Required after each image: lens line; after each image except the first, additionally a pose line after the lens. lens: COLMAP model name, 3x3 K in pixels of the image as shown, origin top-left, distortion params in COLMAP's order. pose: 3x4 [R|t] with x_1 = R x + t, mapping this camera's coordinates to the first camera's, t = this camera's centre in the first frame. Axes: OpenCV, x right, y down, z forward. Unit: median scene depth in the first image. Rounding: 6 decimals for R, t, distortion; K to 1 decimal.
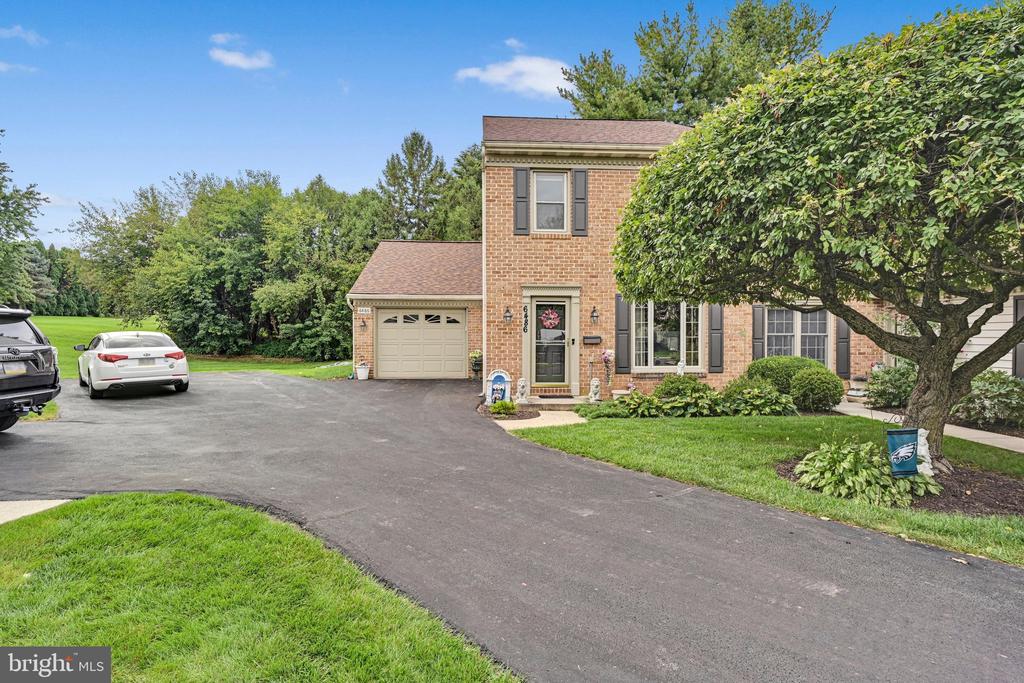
lens RADIAL K [[484.4, 0, 510.8], [0, 484.4, 338.4], [0, 0, 1]] dist [-0.001502, 0.000992]
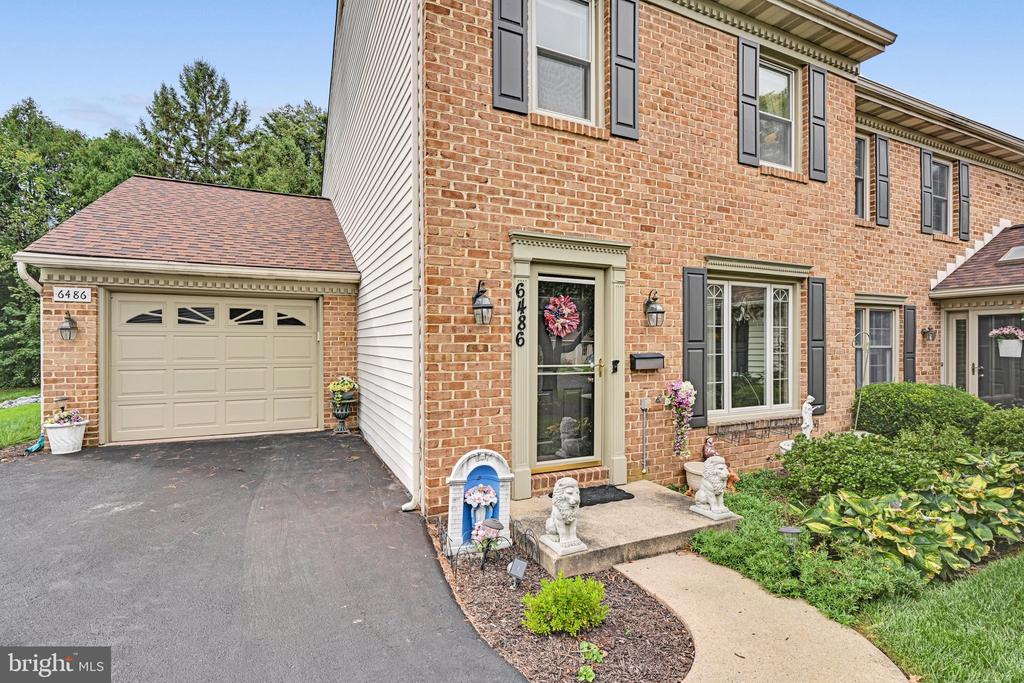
lens RADIAL K [[484.4, 0, 512.0], [0, 484.4, 343.3], [0, 0, 1]] dist [-0.001502, 0.000992]
pose [[0.929579, -0.001120, 0.368621, -0.093934], [0.003251, 0.999981, -0.005160, -0.009464], [-0.368609, 0.005994, 0.929565, 0.446328]]
